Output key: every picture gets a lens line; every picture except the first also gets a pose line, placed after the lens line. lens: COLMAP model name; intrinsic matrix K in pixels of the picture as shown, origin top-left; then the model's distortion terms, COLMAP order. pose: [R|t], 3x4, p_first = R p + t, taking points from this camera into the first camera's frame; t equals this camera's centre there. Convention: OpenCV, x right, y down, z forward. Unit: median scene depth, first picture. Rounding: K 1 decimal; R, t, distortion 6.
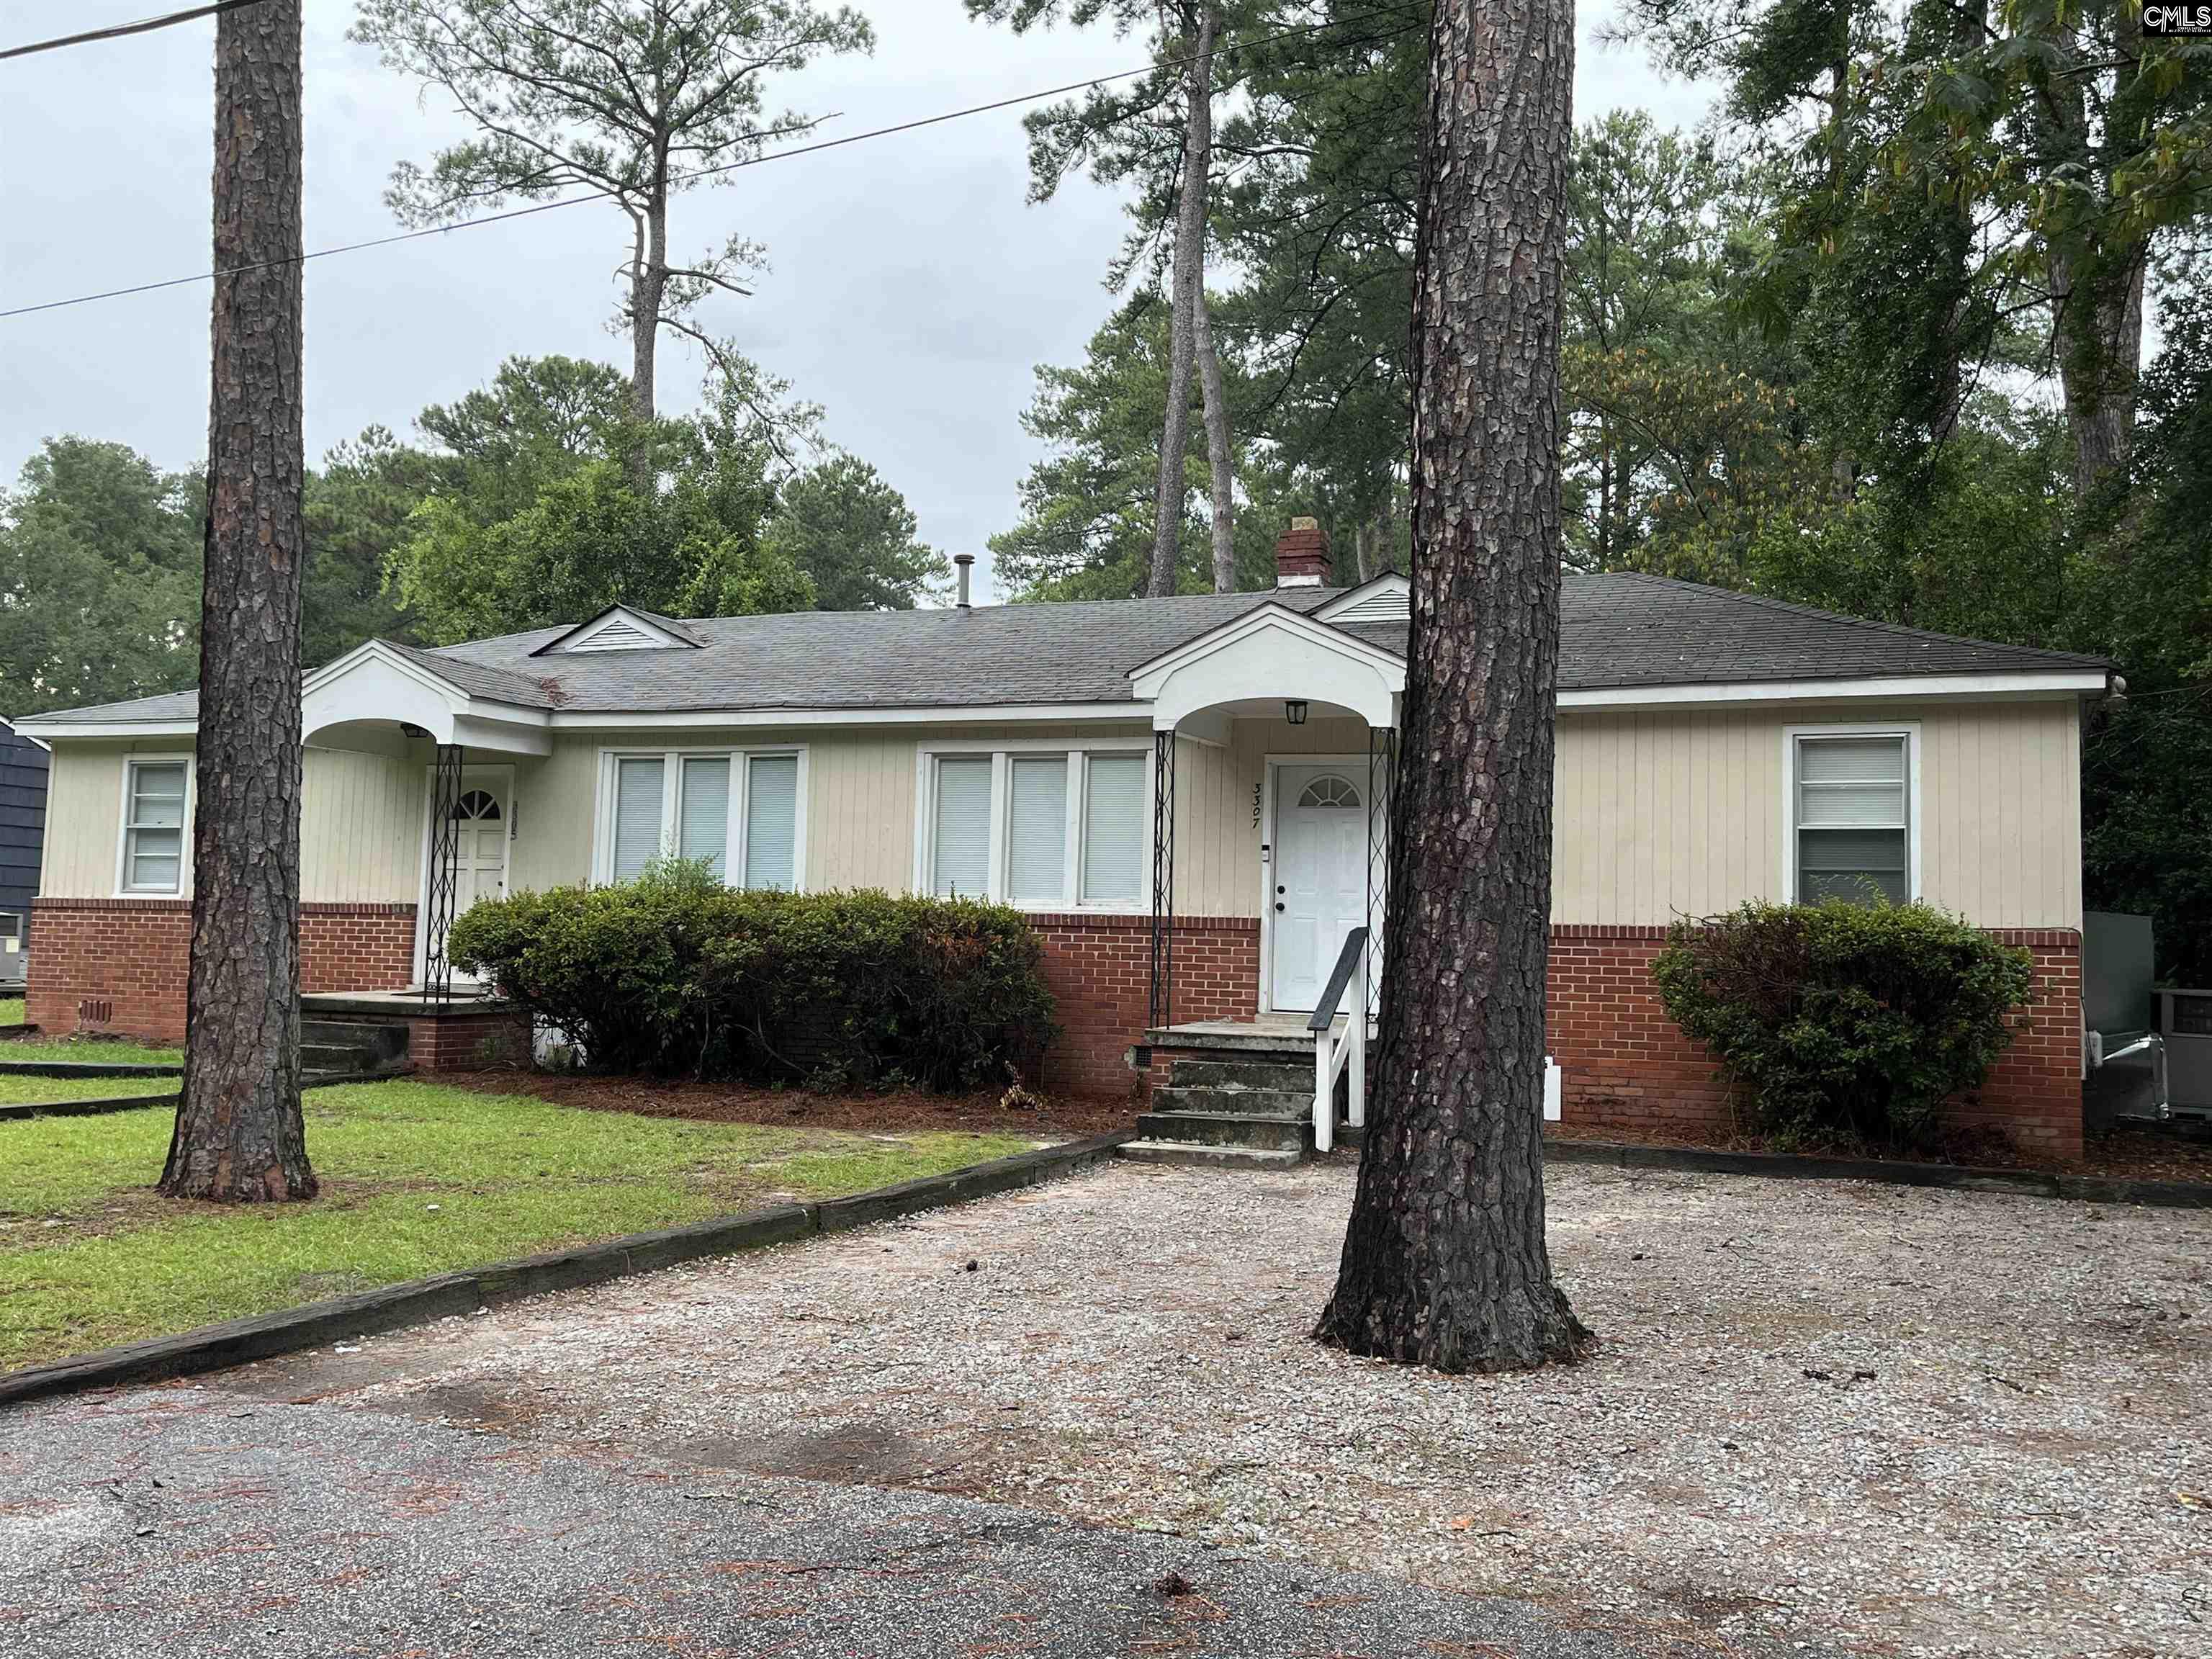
lens RADIAL K [[2034.7, 0, 1106.0], [0, 2034.7, 829.5], [0, 0, 1]] dist [0.007338, 0.004441]
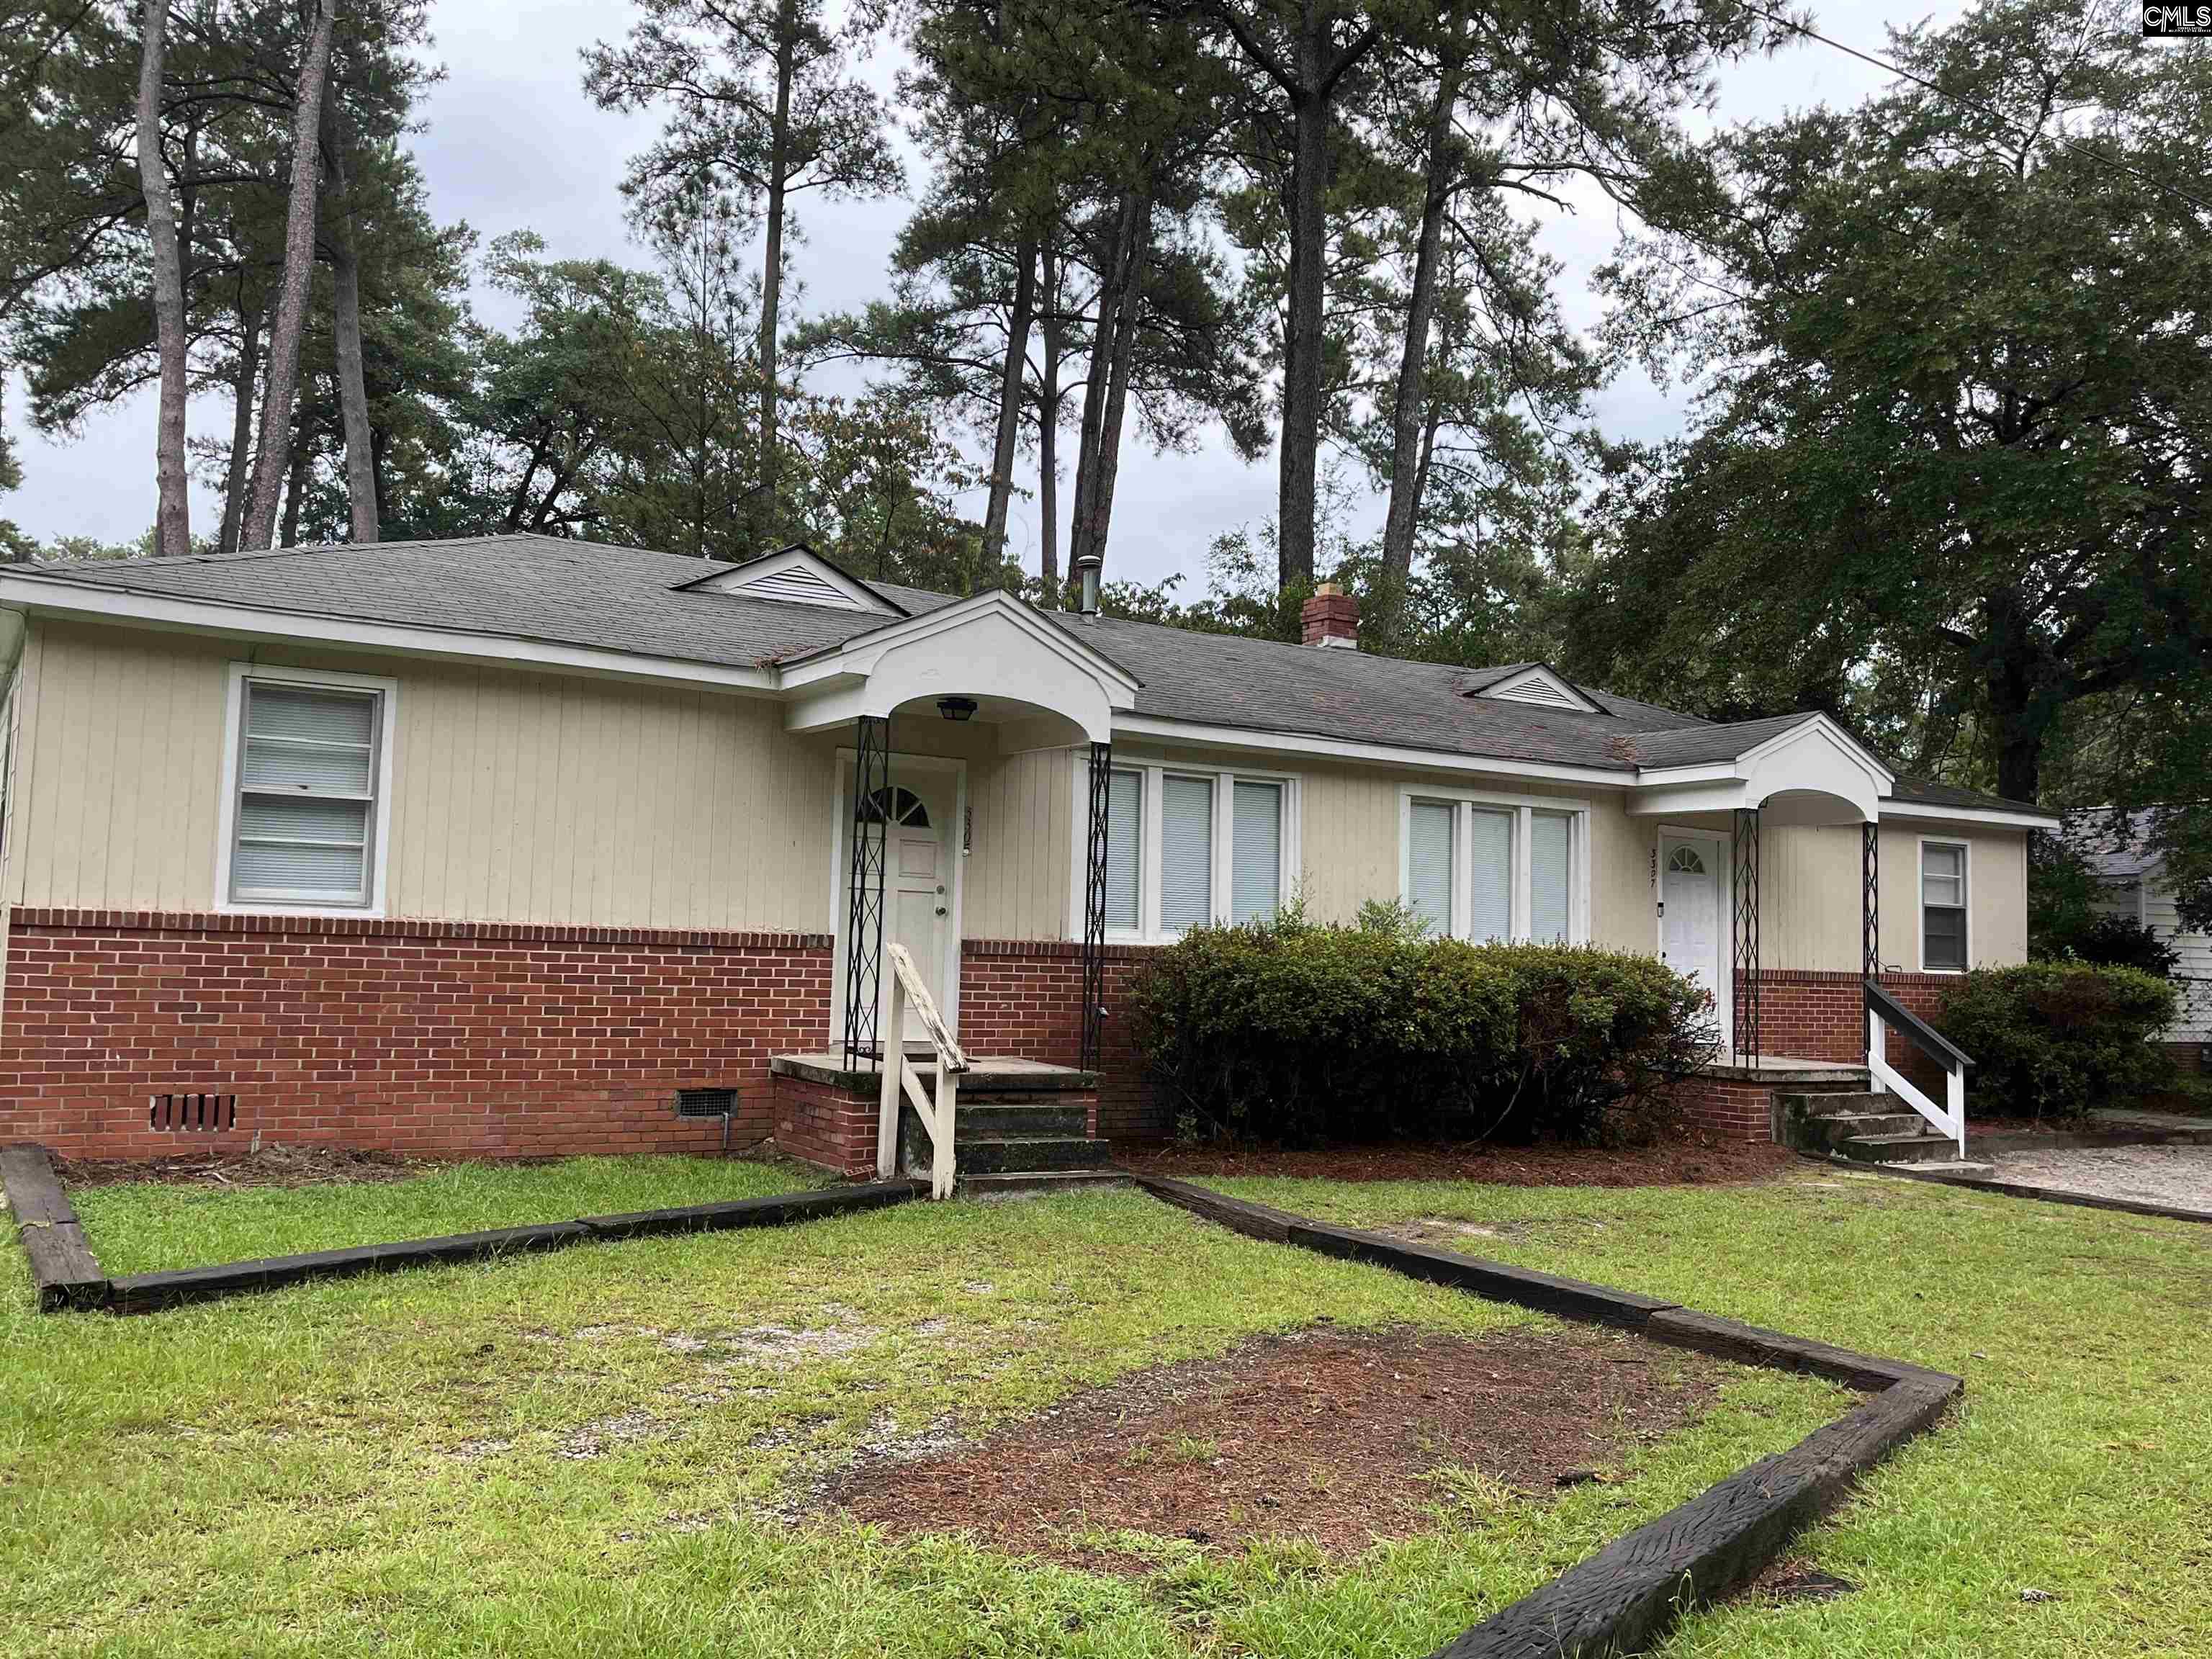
lens RADIAL K [[1854.4, 0, 1106.0], [0, 1854.4, 829.5], [0, 0, 1]] dist [-0.004116, -0.002159]
pose [[0.577653, 0.047216, 0.814915, -0.842674], [-0.066441, 0.997733, -0.010712, -0.000973], [-0.813574, -0.047956, 0.579481, 0.541583]]
